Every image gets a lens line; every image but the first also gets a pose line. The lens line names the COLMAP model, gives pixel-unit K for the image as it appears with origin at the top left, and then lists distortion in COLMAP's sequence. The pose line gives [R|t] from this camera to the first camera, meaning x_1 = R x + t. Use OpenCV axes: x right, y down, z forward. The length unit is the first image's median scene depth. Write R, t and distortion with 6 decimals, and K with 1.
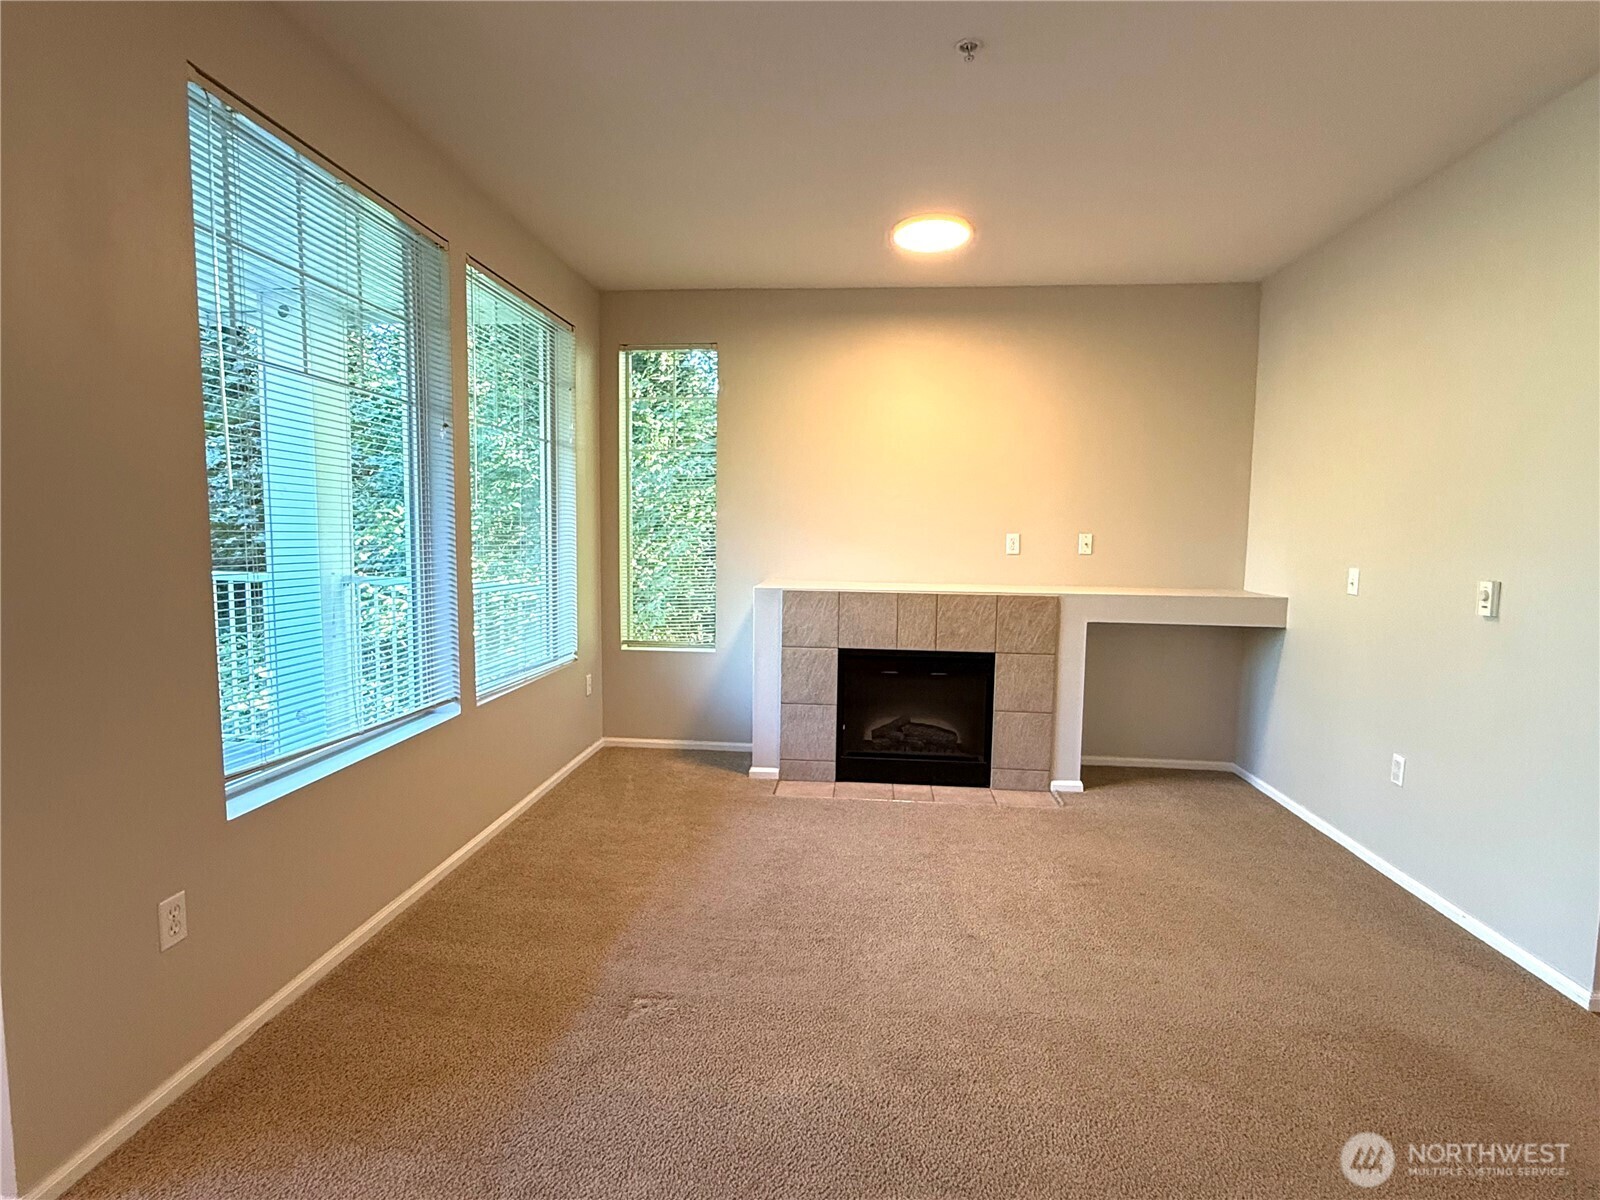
lens RADIAL K [[814.8, 0, 800.0], [0, 814.8, 600.0], [0, 0, 1]] dist [0.004666, -0.000319]
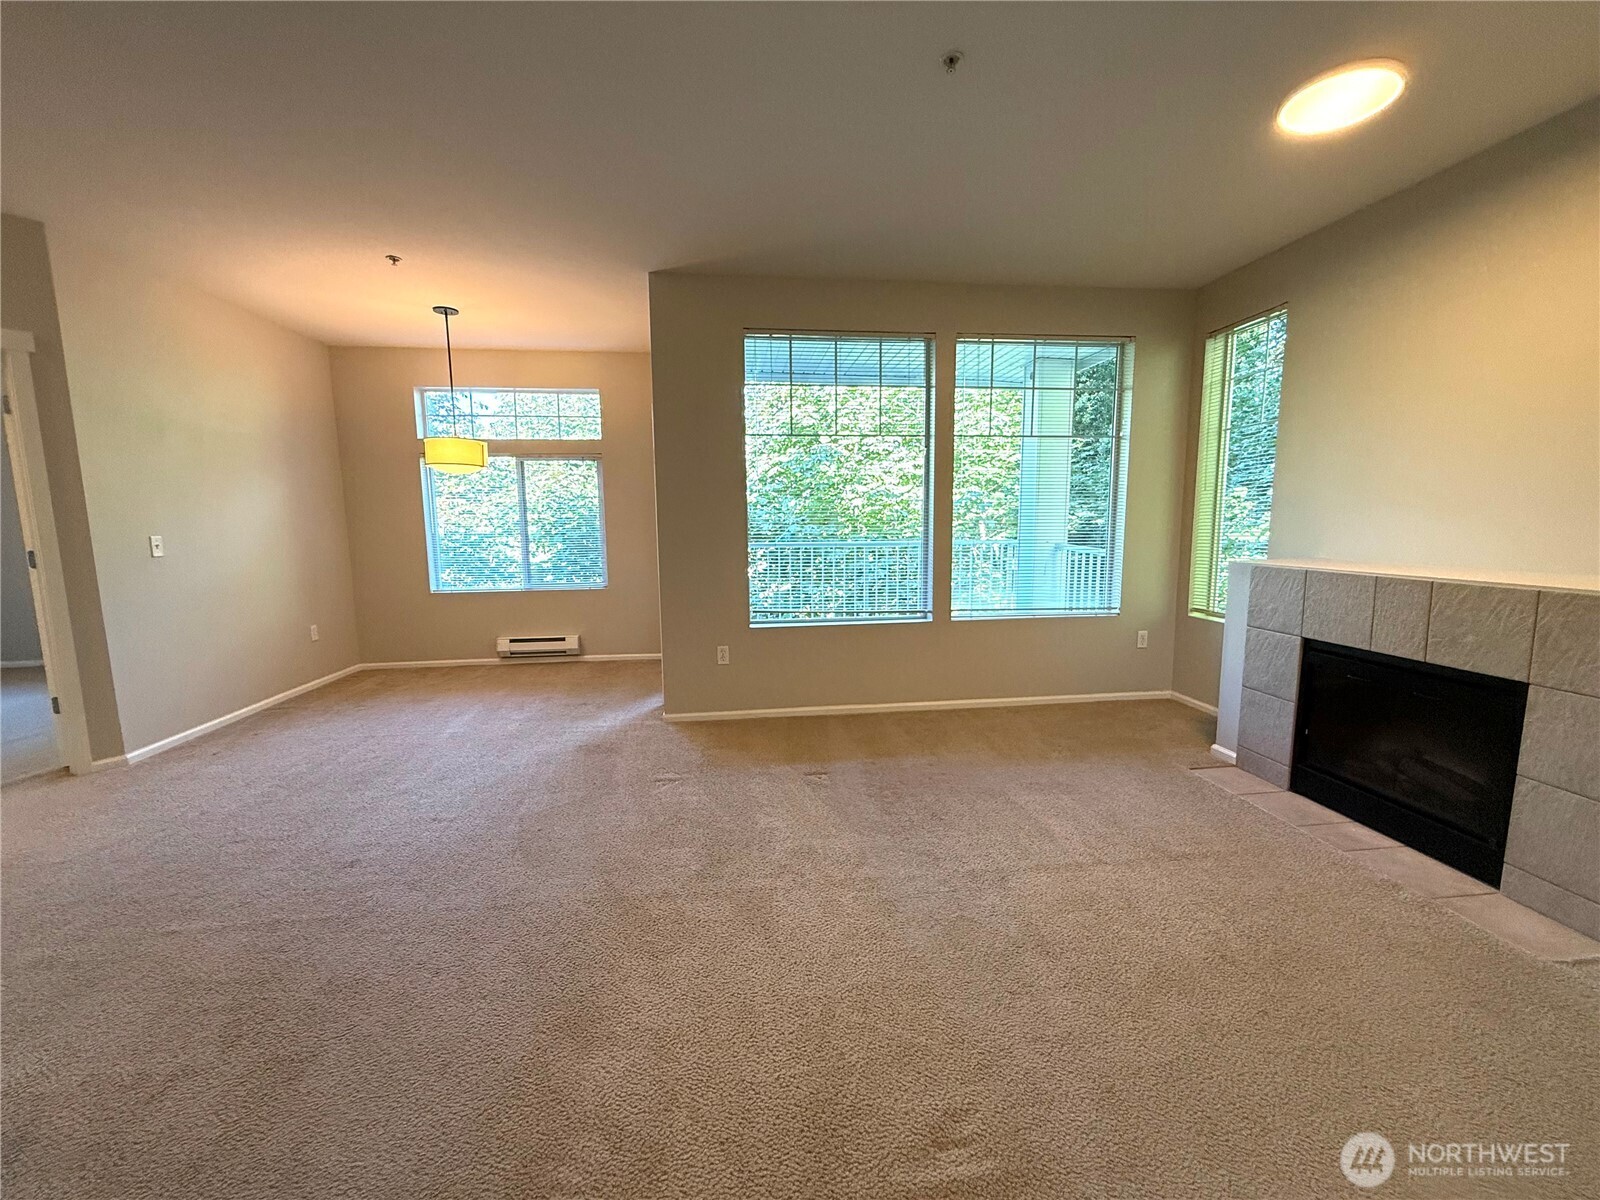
lens RADIAL K [[630.9, 0, 800.0], [0, 630.9, 600.0], [0, 0, 1]] dist [-0.002199, -0.000101]
pose [[0.202583, 0.106277, -0.973481, 0.583090], [-0.069931, 0.993125, 0.093869, -0.004344], [0.976765, 0.049061, 0.208623, 0.351588]]
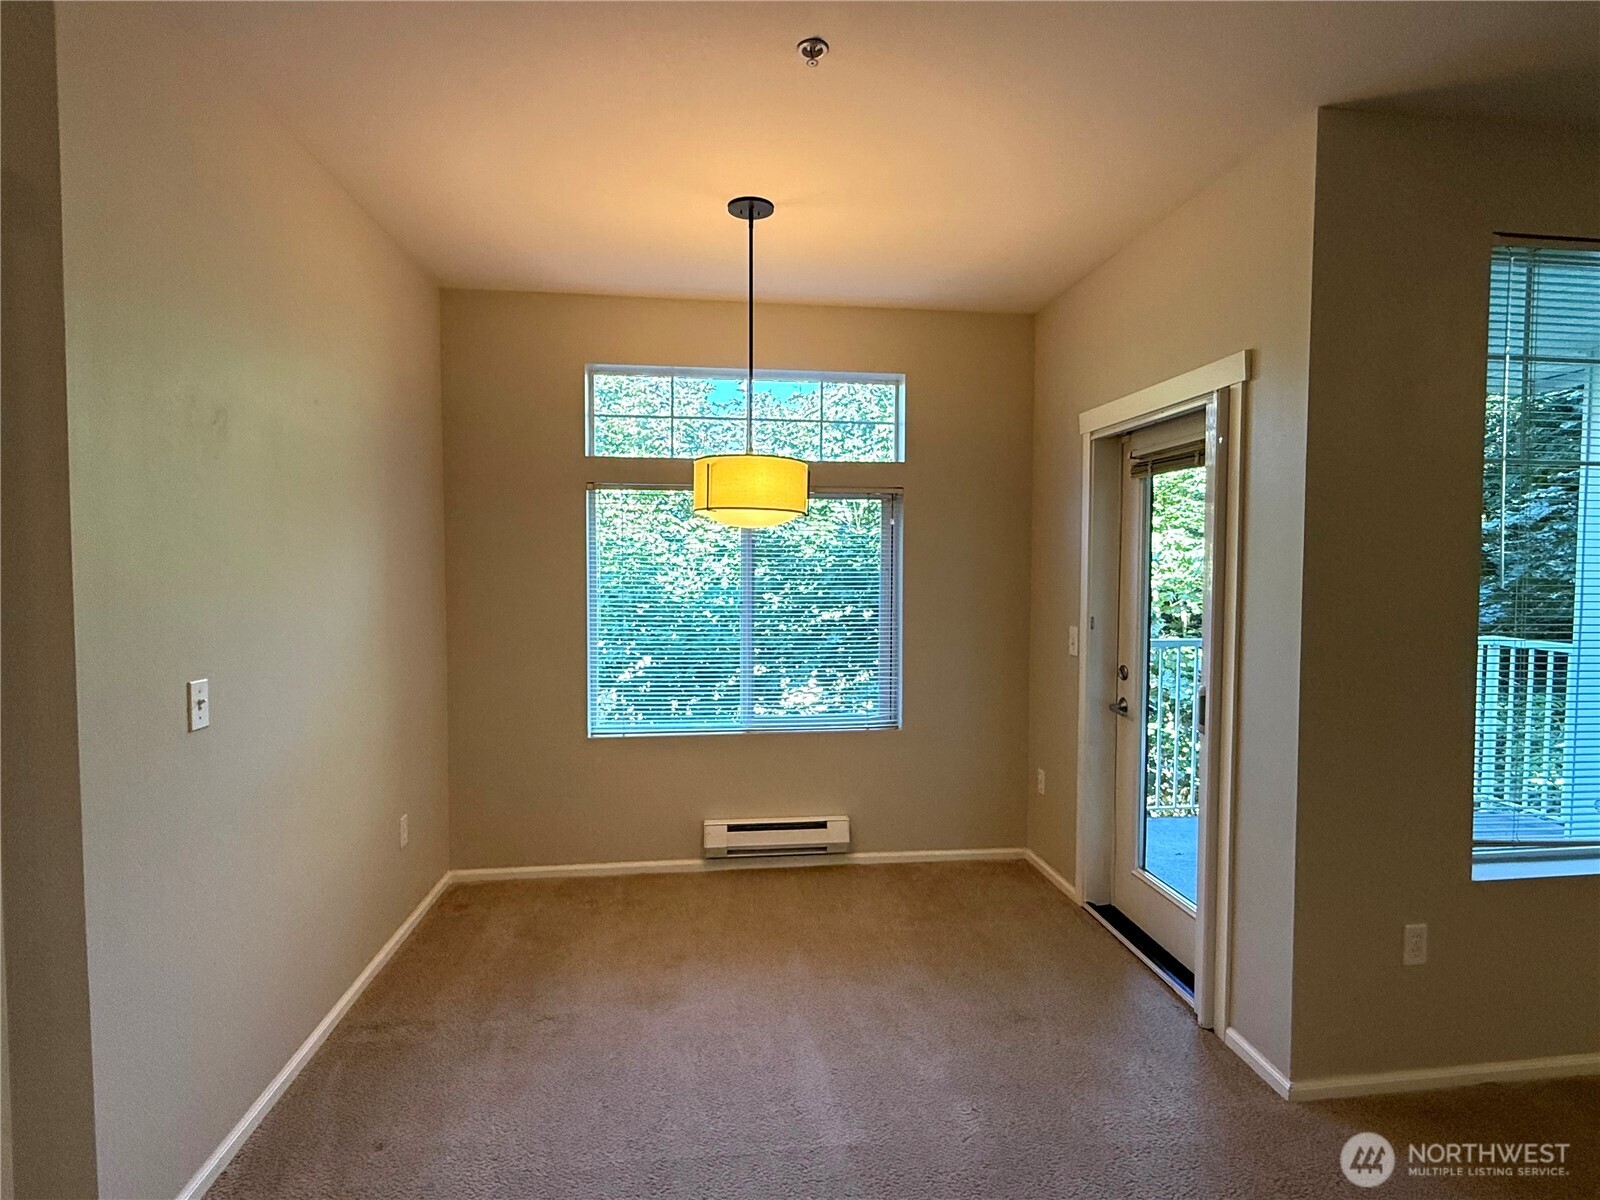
lens RADIAL K [[814.8, 0, 800.0], [0, 814.8, 600.0], [0, 0, 1]] dist [0.004666, -0.000319]
pose [[0.206891, 0.028178, -0.977958, 0.100122], [-0.081245, 0.996627, 0.011528, -0.026832], [0.974985, 0.077069, 0.208482, -0.085637]]
